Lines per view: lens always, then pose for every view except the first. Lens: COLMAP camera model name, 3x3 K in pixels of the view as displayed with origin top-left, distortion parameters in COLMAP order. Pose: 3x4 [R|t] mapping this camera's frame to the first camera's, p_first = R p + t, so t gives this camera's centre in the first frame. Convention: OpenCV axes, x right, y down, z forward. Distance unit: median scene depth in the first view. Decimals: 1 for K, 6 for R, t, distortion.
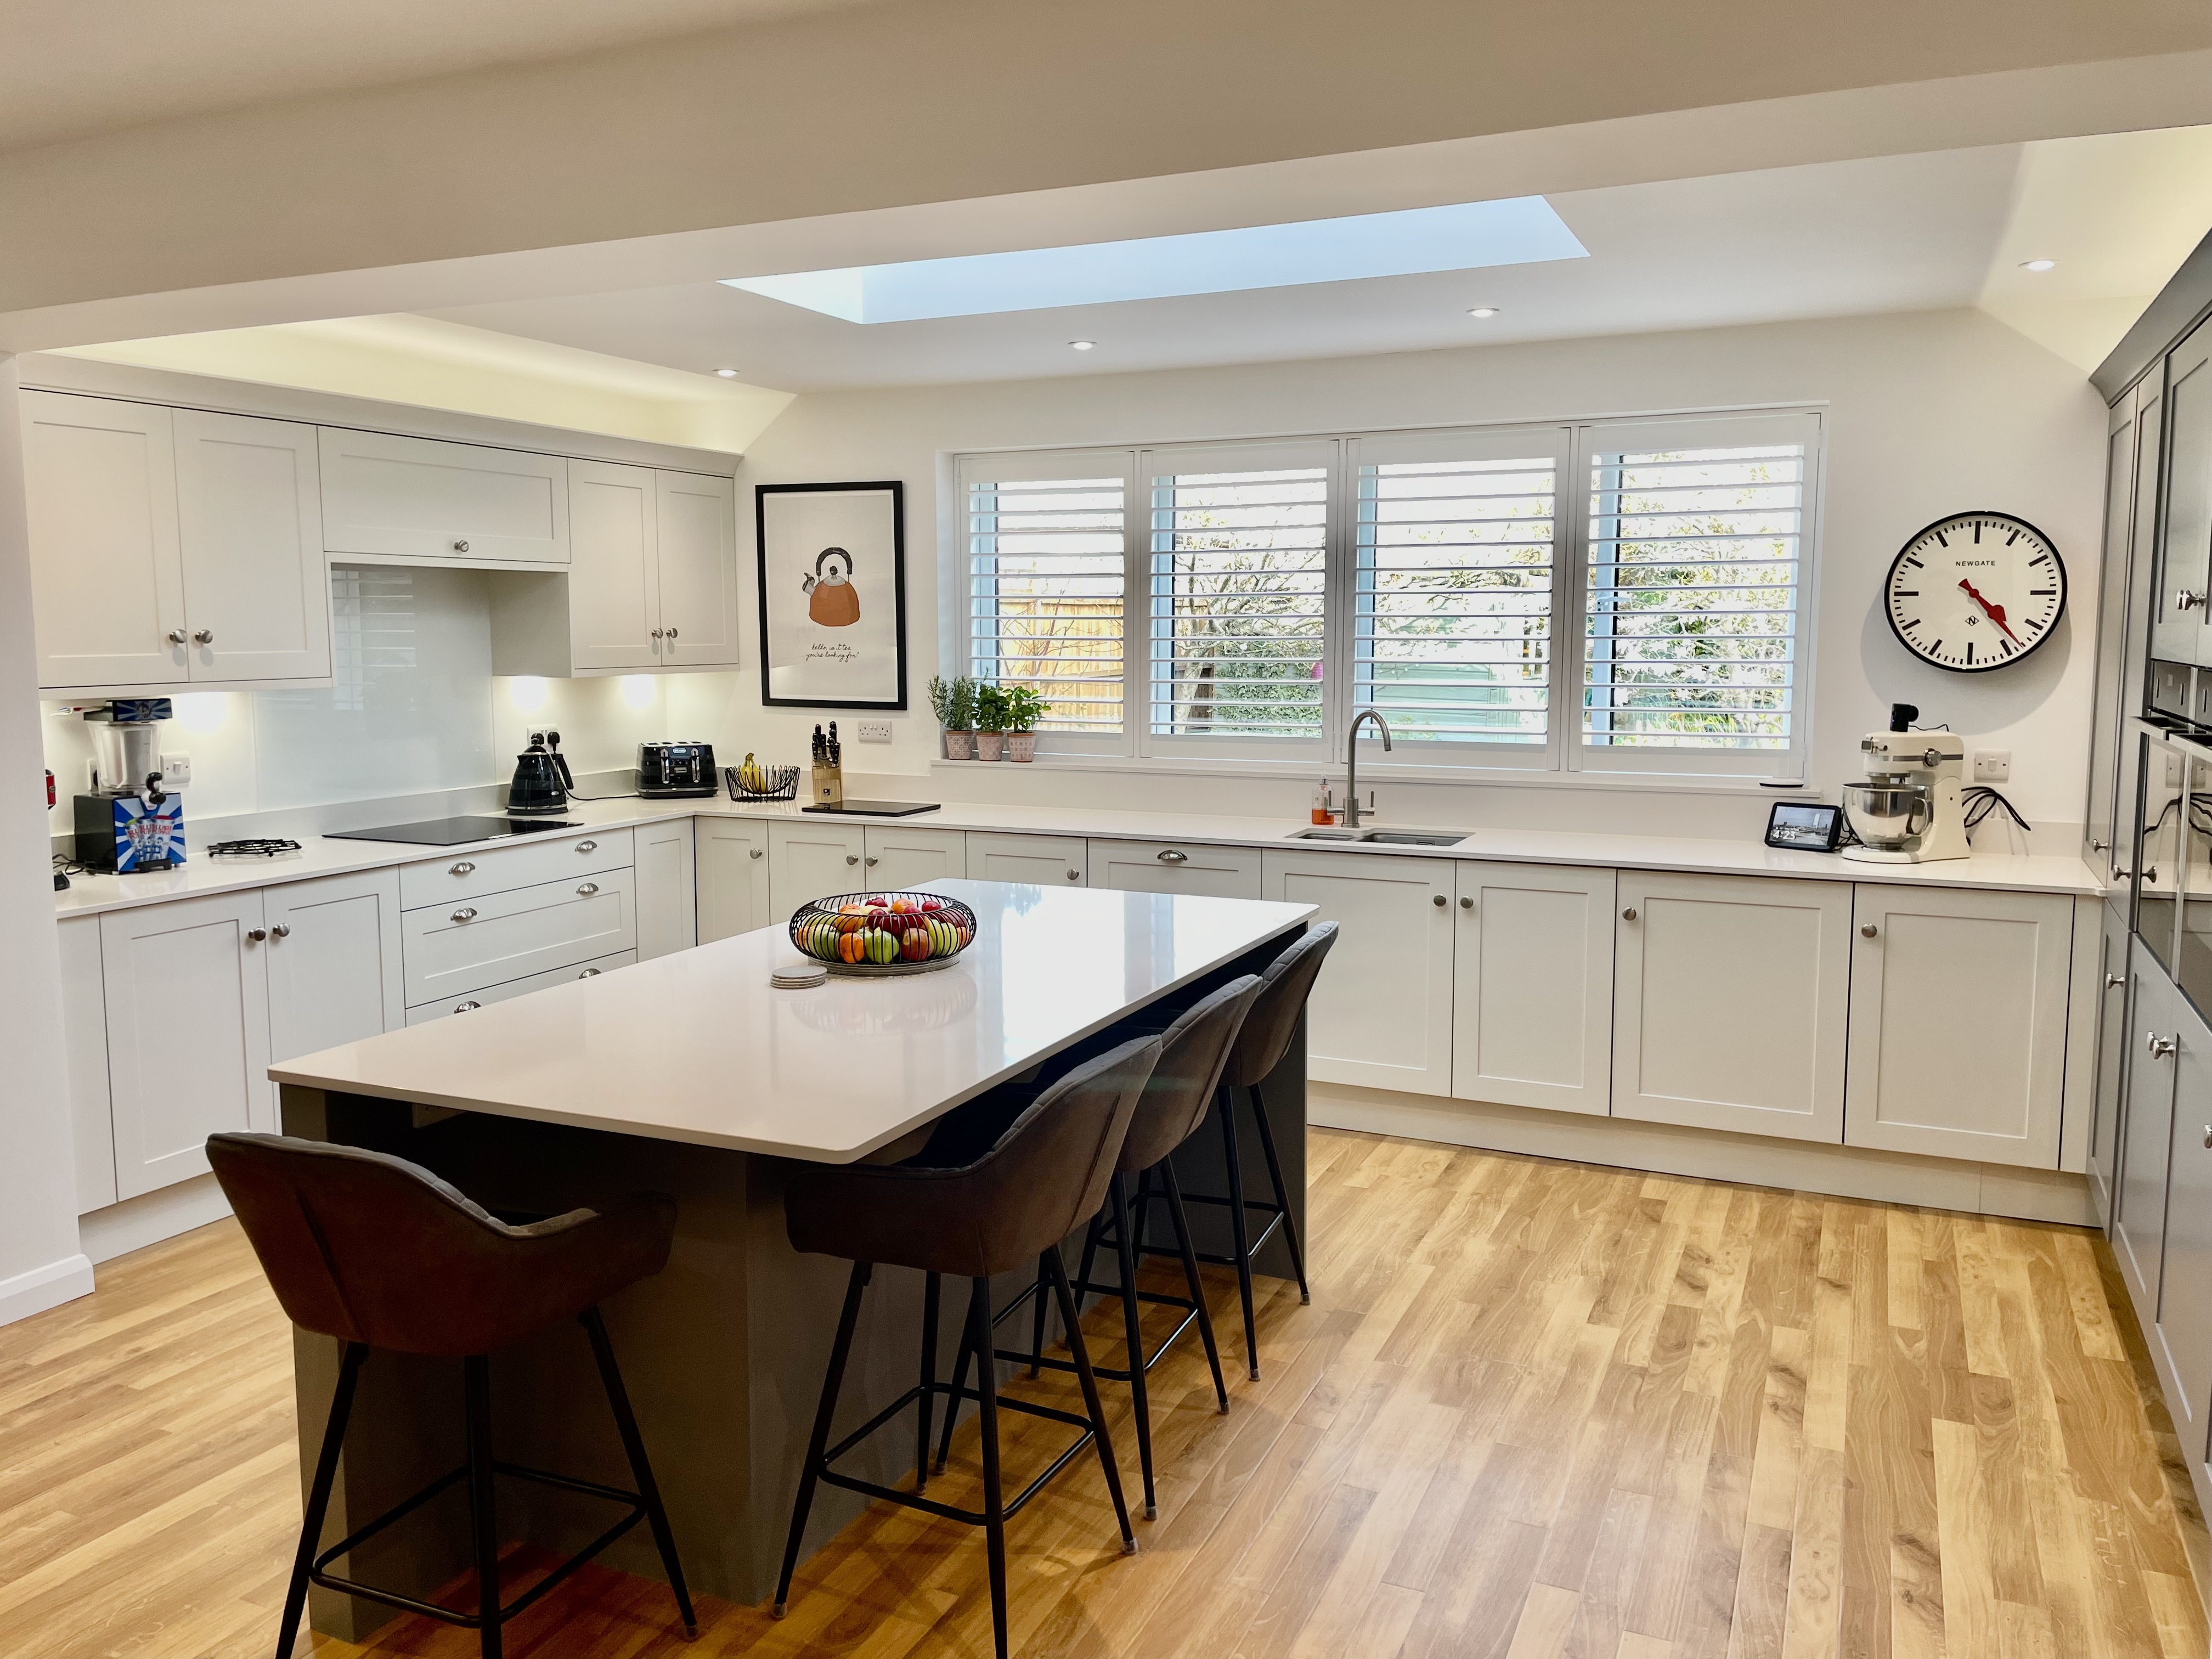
lens RADIAL K [[1663.5, 0, 1110.5], [0, 1663.5, 809.4], [0, 0, 1]] dist [0.070781, -0.090489]
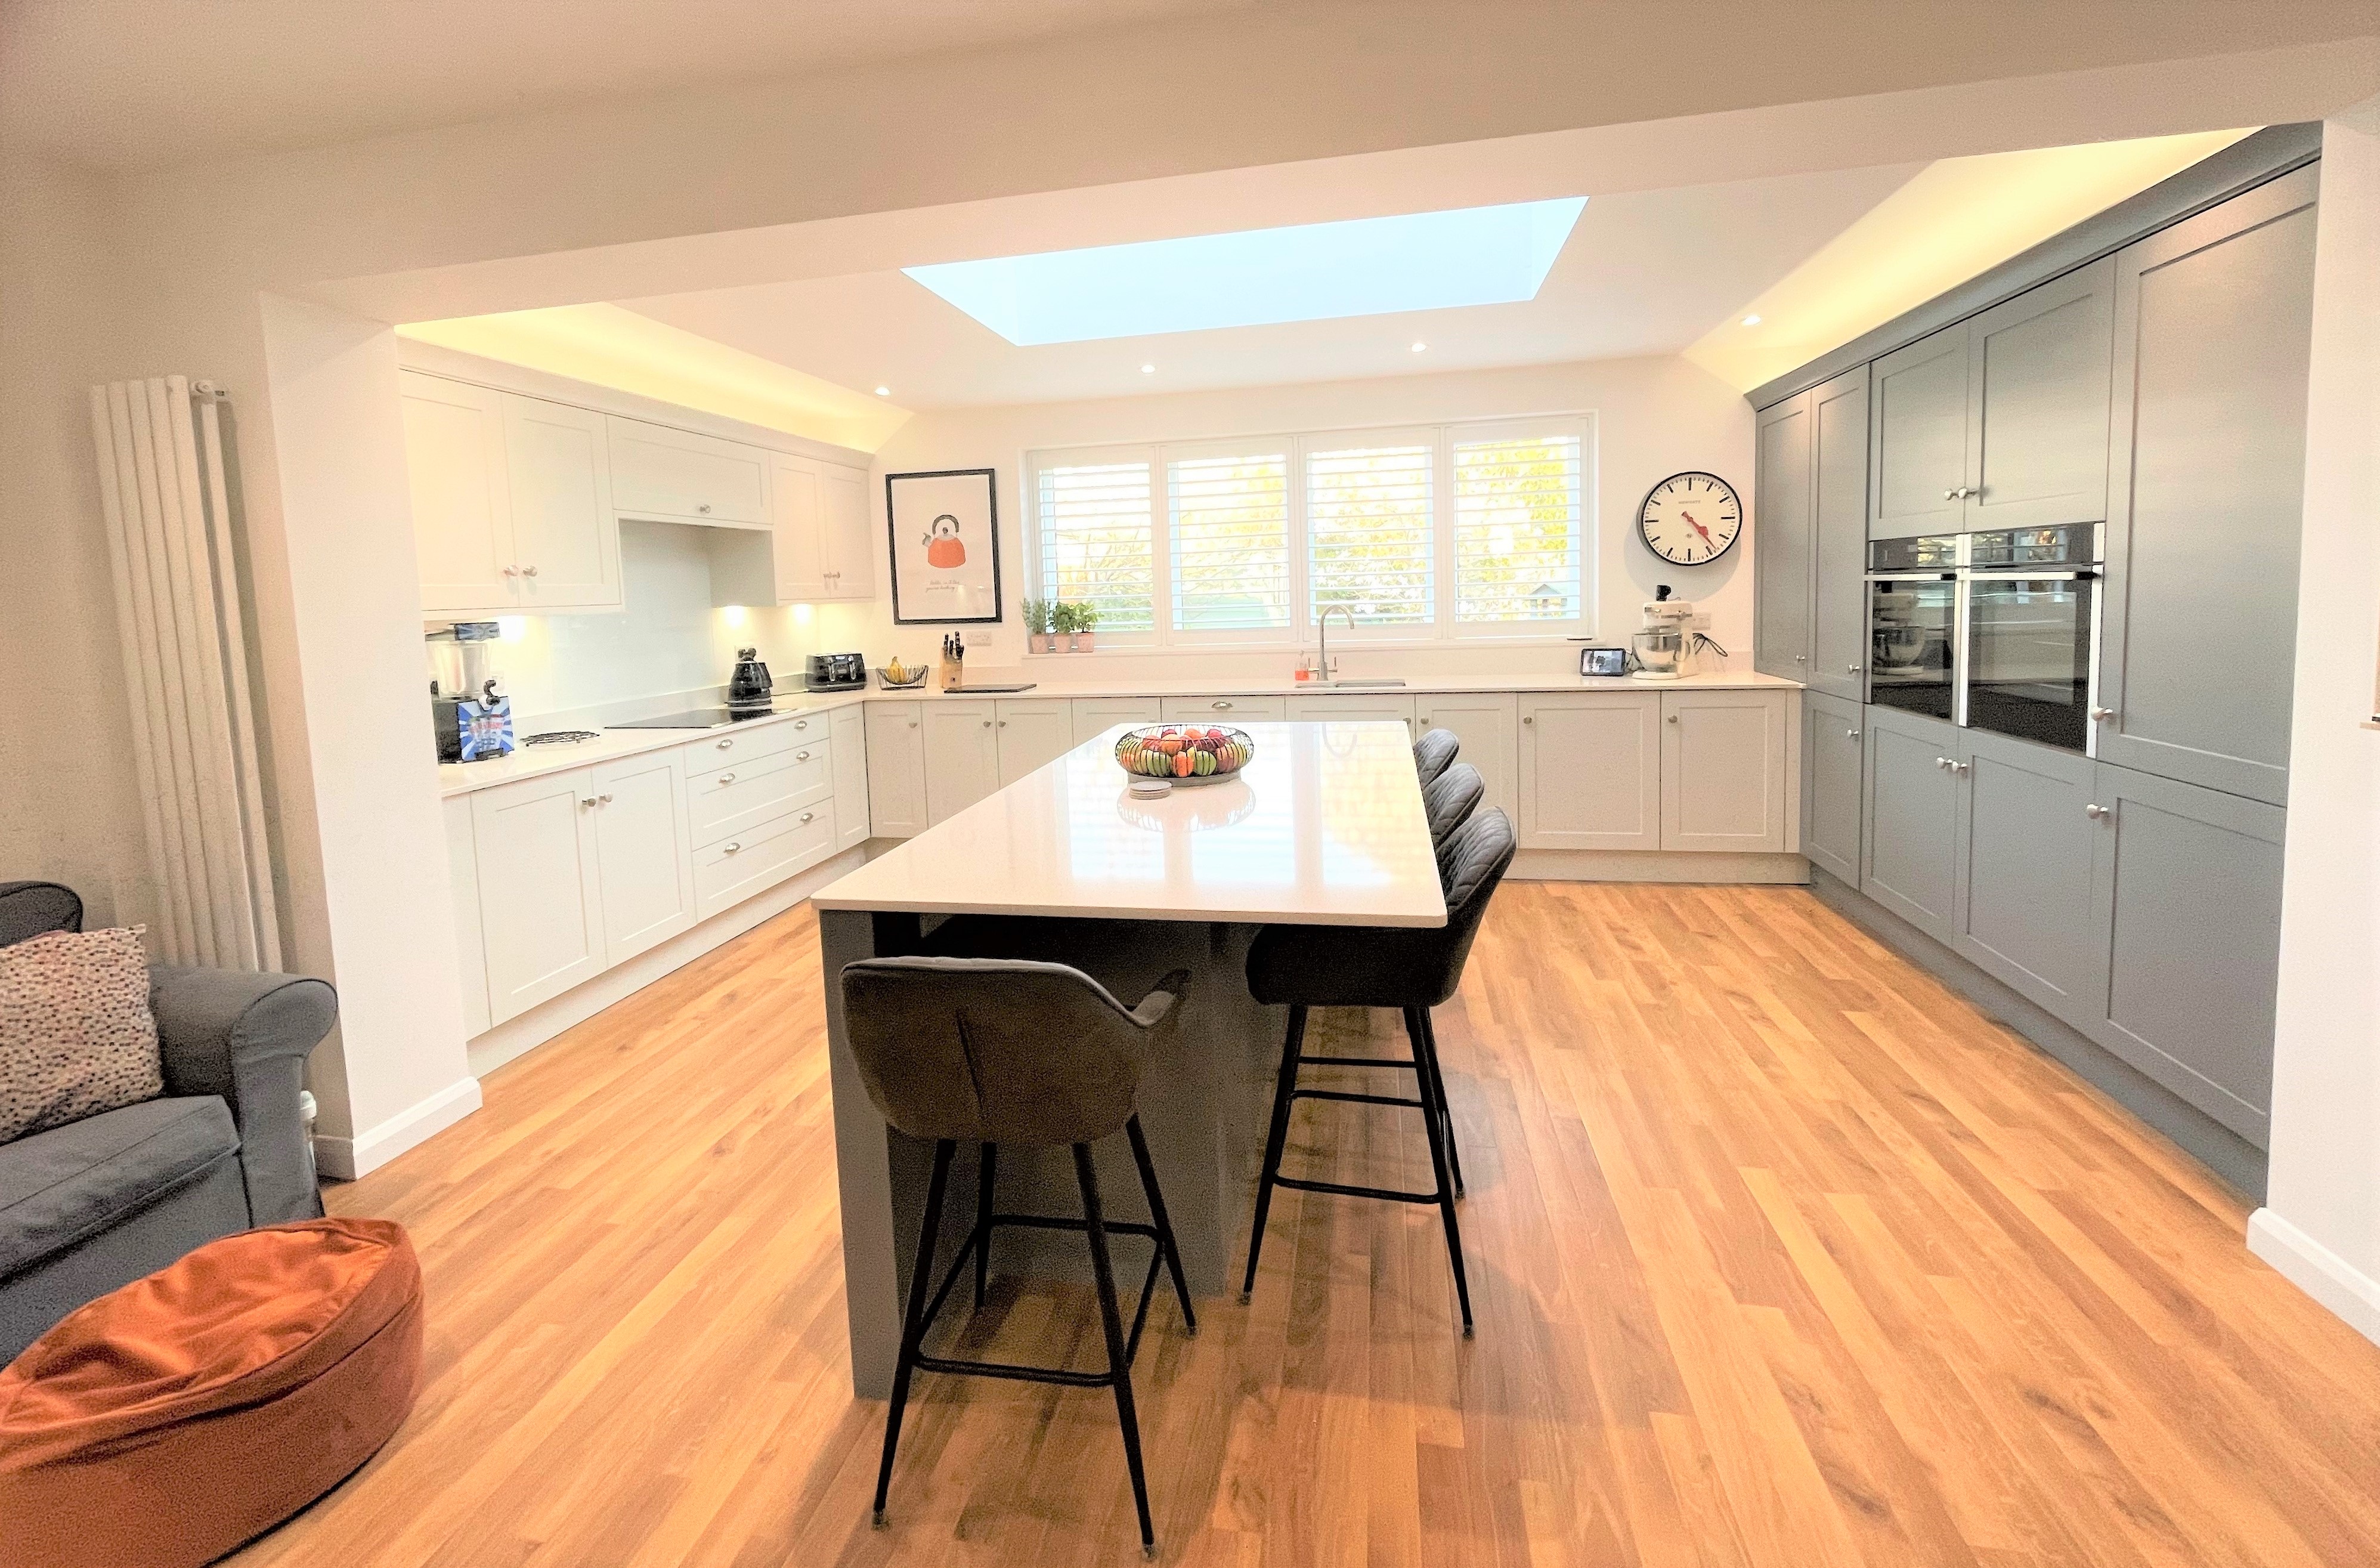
lens RADIAL K [[968.7, 0, 1190.7], [0, 968.7, 663.2], [0, 0, 1]] dist [-0.004942, 0.000205]
pose [[0.971782, -0.050131, 0.230491, -0.212883], [0.058976, 0.997758, -0.031640, 0.018322], [-0.228388, 0.044340, 0.972560, 0.168556]]
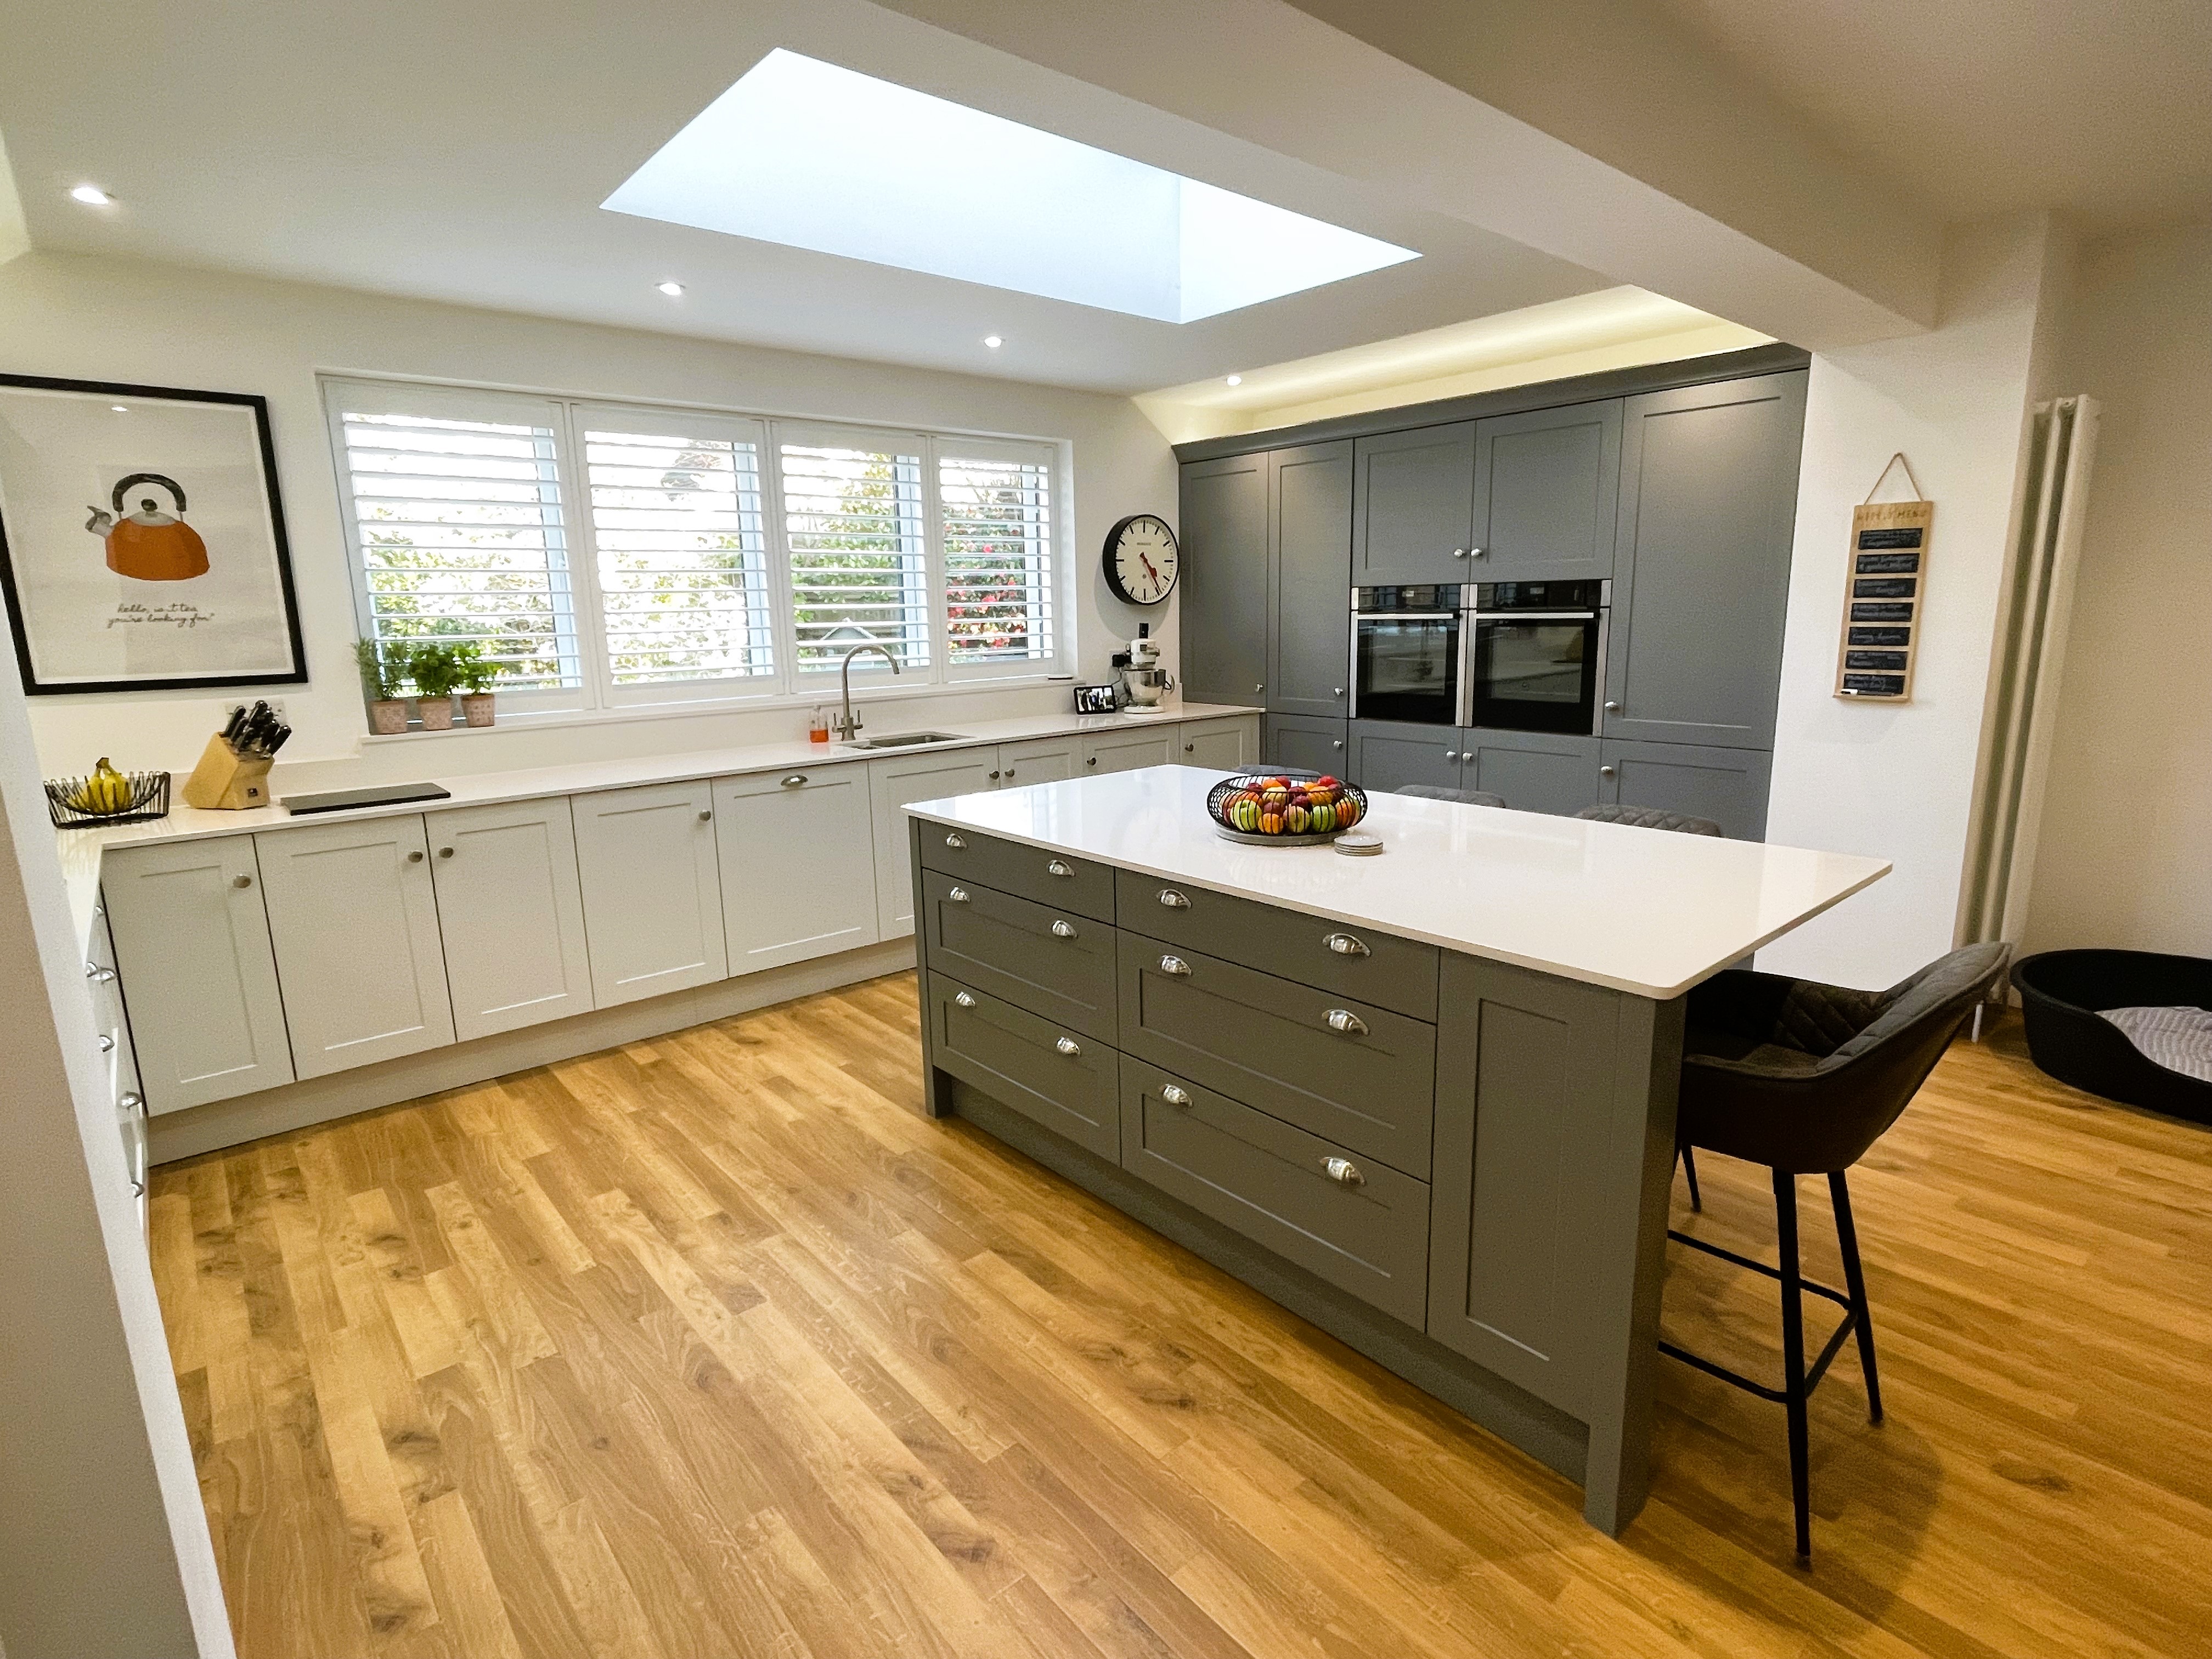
lens RADIAL K [[1099.7, 0, 1100.2], [0, 1099.7, 831.4], [0, 0, 1]] dist [-0.003061, -0.001593]
pose [[0.418415, -0.190771, 0.887995, -0.610232], [0.121358, 0.980669, 0.153497, -0.030442], [-0.900112, 0.043540, 0.433477, 0.546092]]
